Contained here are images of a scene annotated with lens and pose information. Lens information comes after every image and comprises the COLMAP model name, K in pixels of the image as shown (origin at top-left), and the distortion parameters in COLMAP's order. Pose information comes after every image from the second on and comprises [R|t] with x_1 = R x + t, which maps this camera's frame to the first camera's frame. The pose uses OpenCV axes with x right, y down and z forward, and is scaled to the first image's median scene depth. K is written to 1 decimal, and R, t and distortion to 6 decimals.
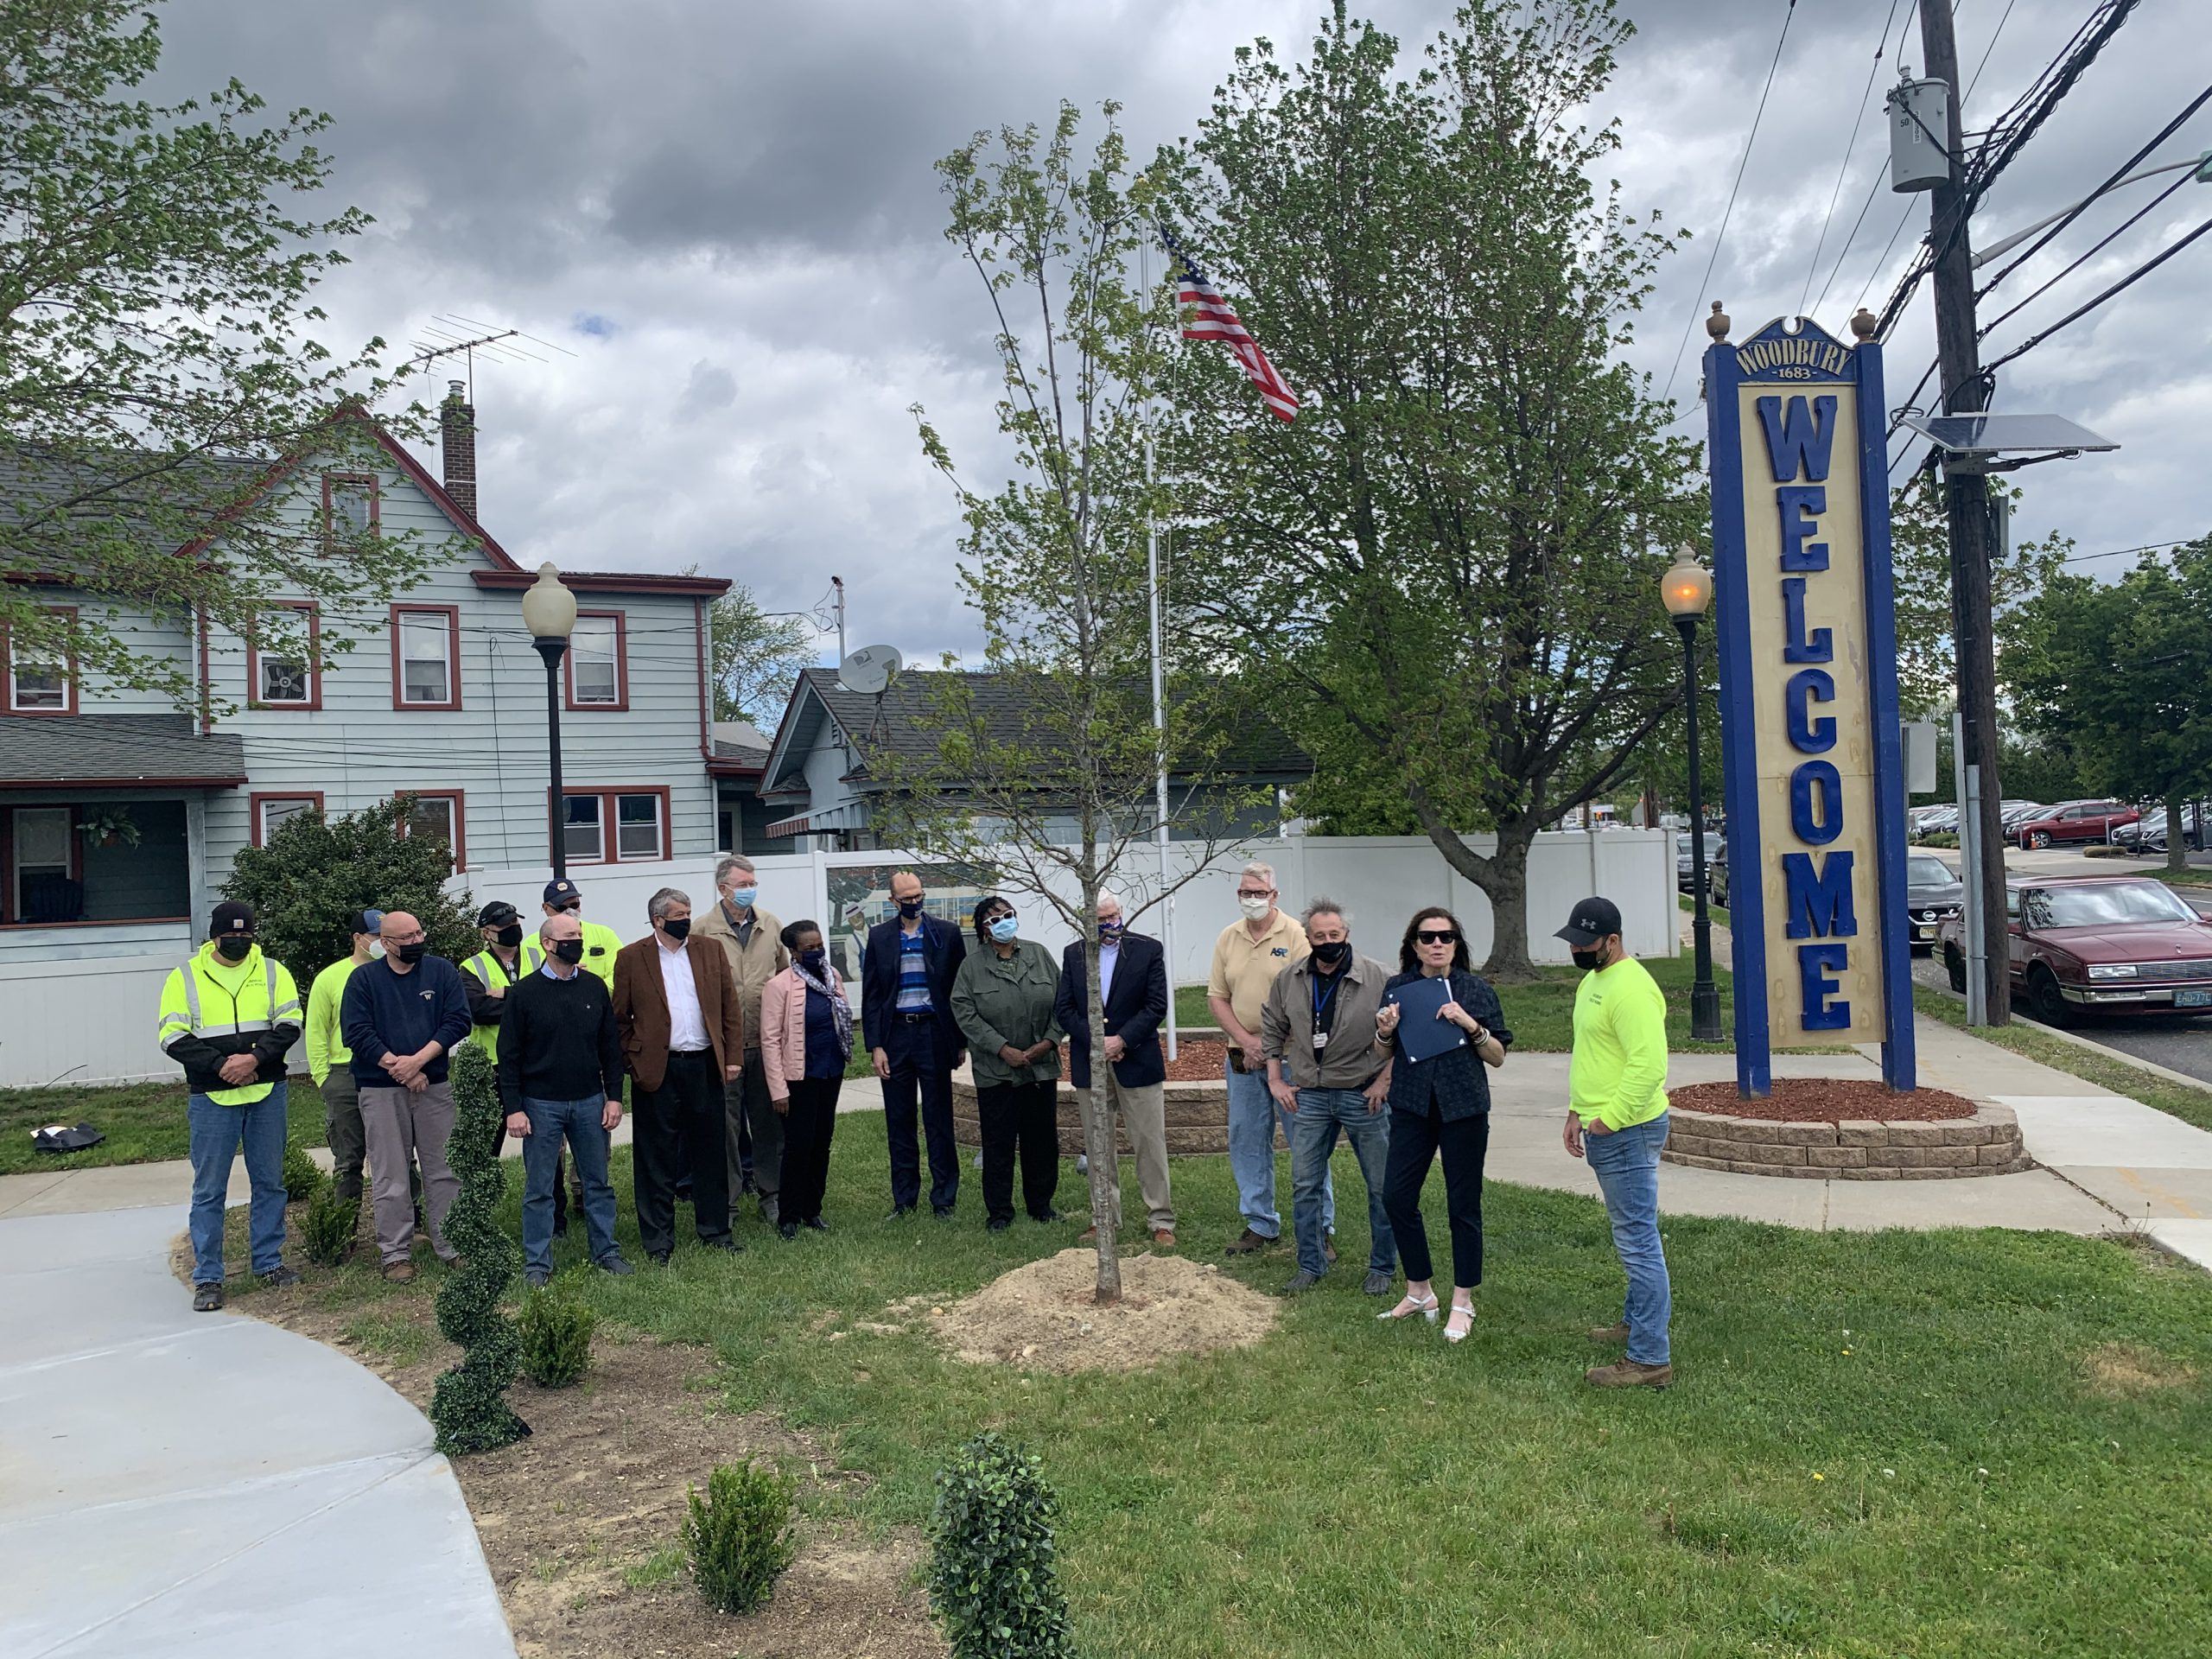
lens RADIAL K [[1734.0, 0, 1134.6], [0, 1734.0, 851.1], [0, 0, 1]] dist [0.000310, -0.008335]
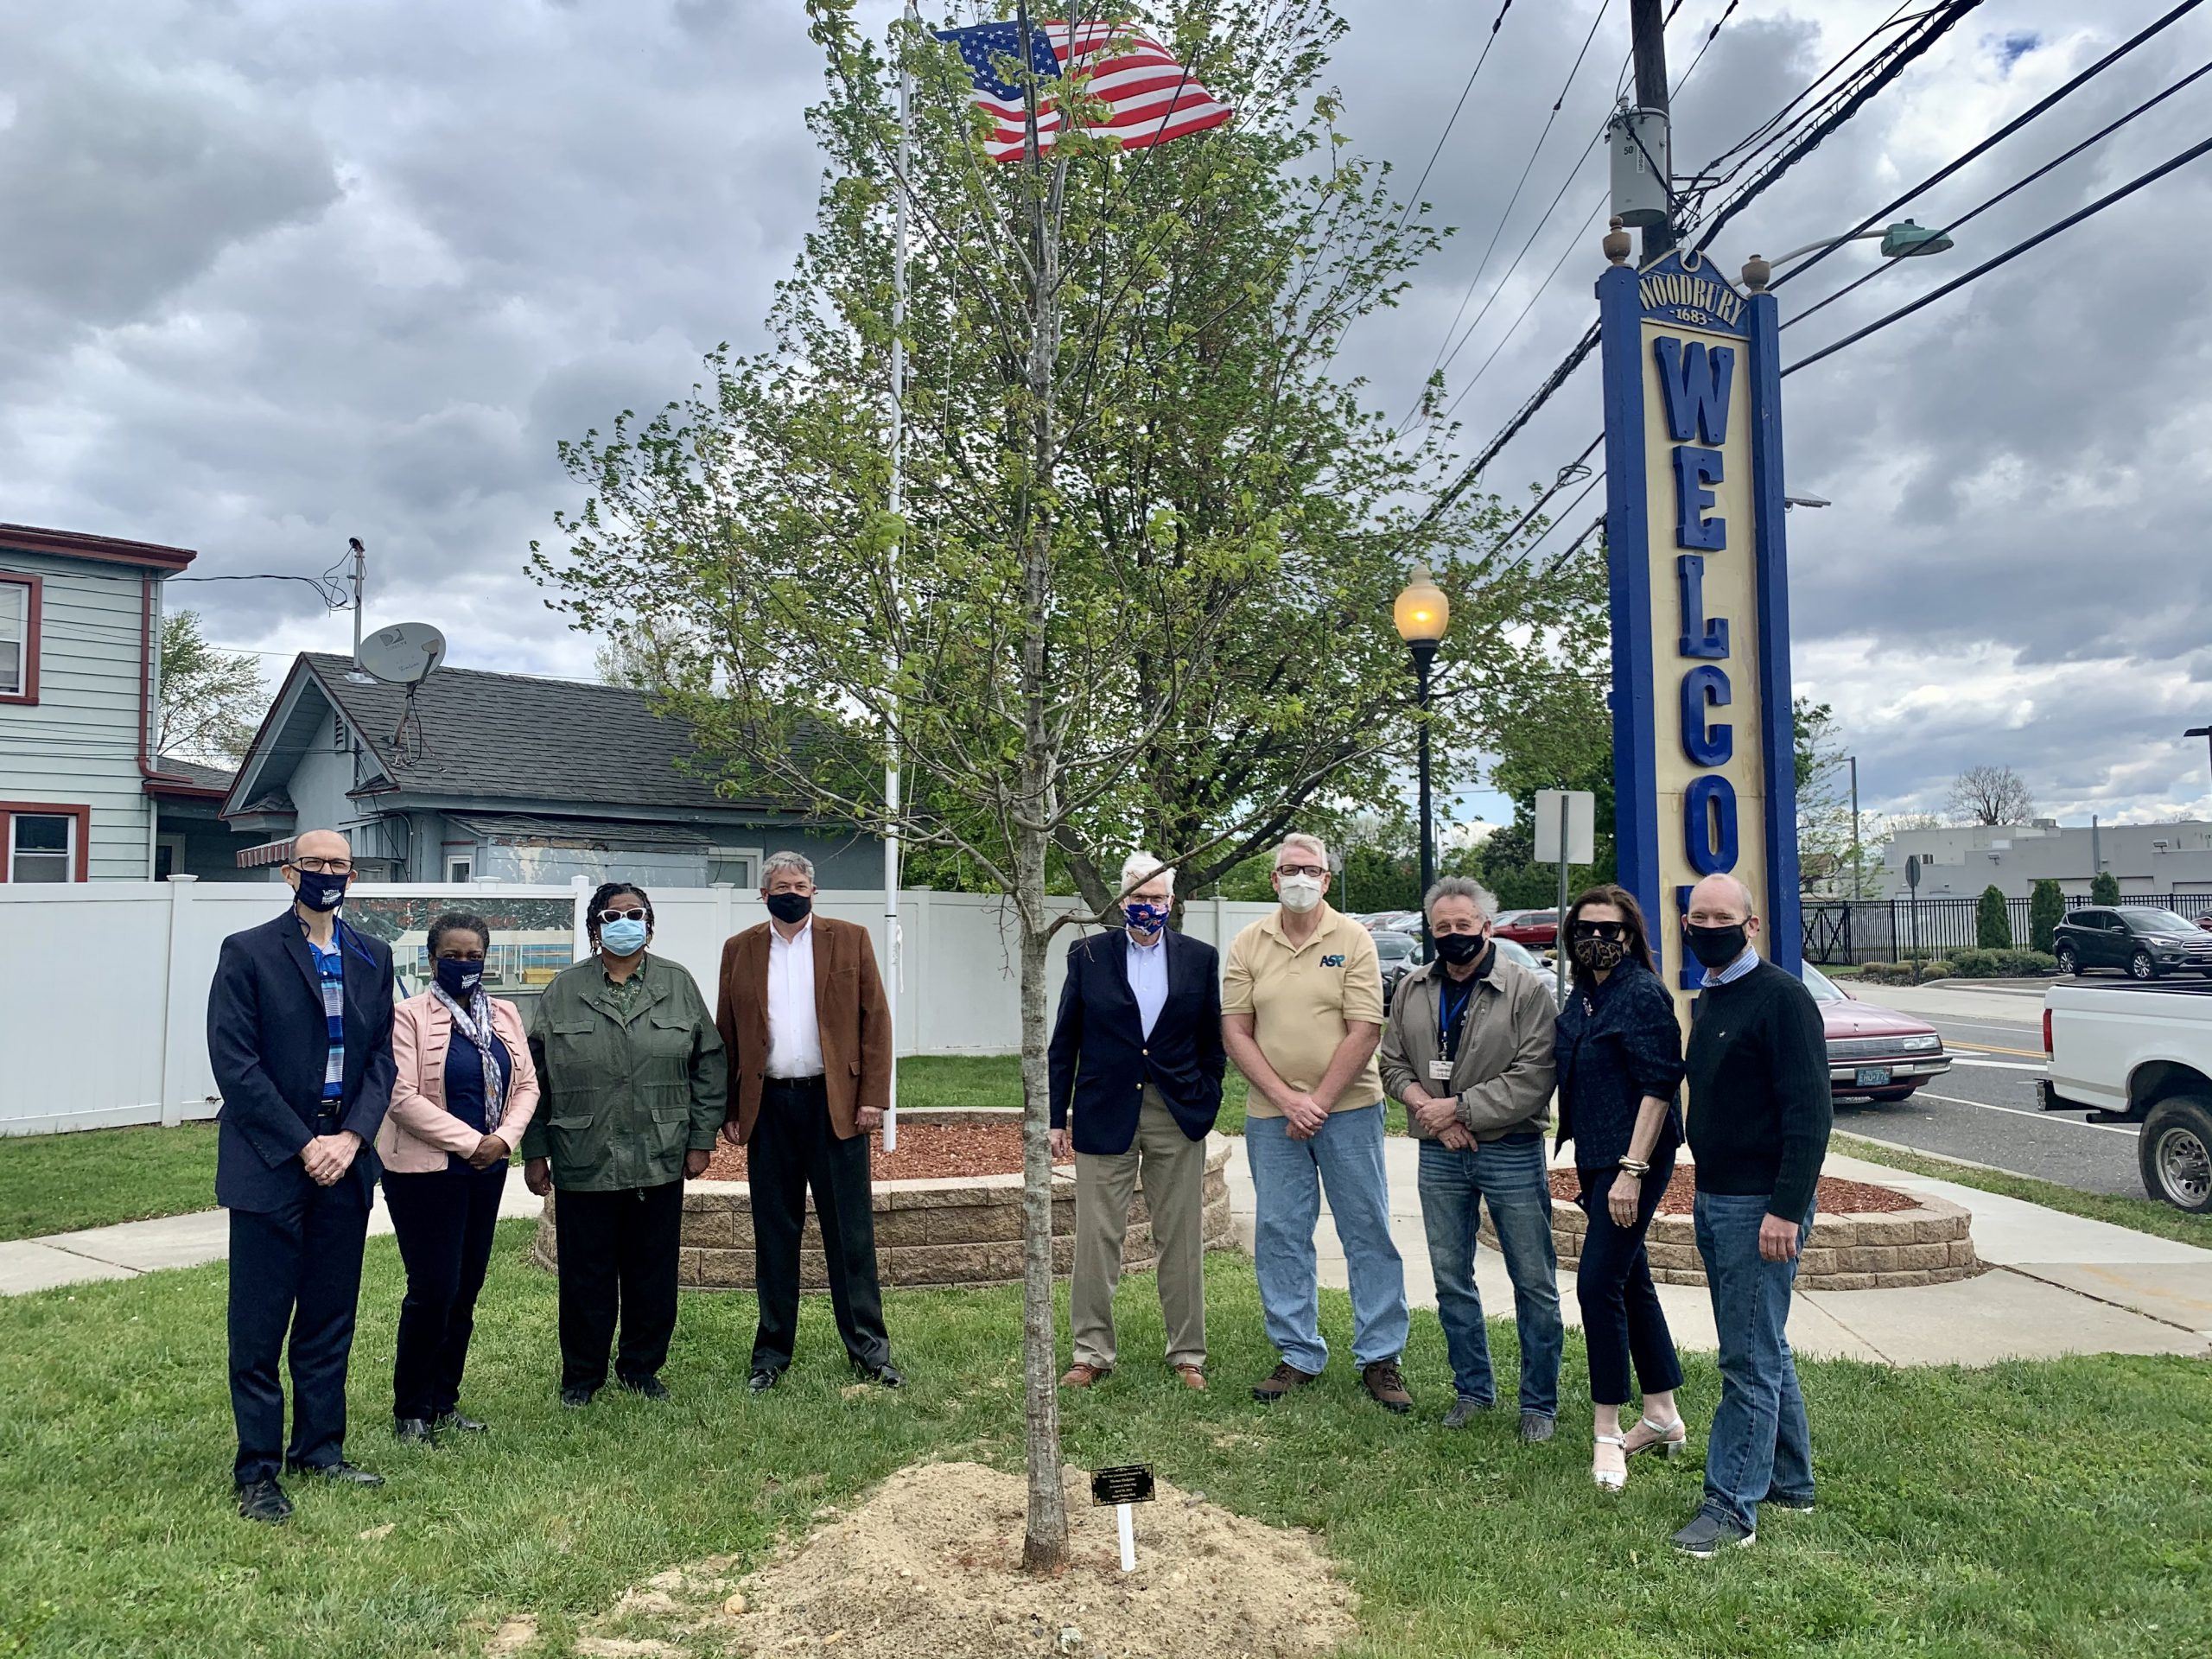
lens RADIAL K [[1685.4, 0, 1106.0], [0, 1685.4, 829.5], [0, 0, 1]] dist [0.002417, -0.034775]
pose [[0.953939, 0.046710, 0.296343, -0.120973], [-0.024674, 0.996674, -0.077671, 0.043386], [-0.298985, 0.066782, 0.951918, 0.319403]]
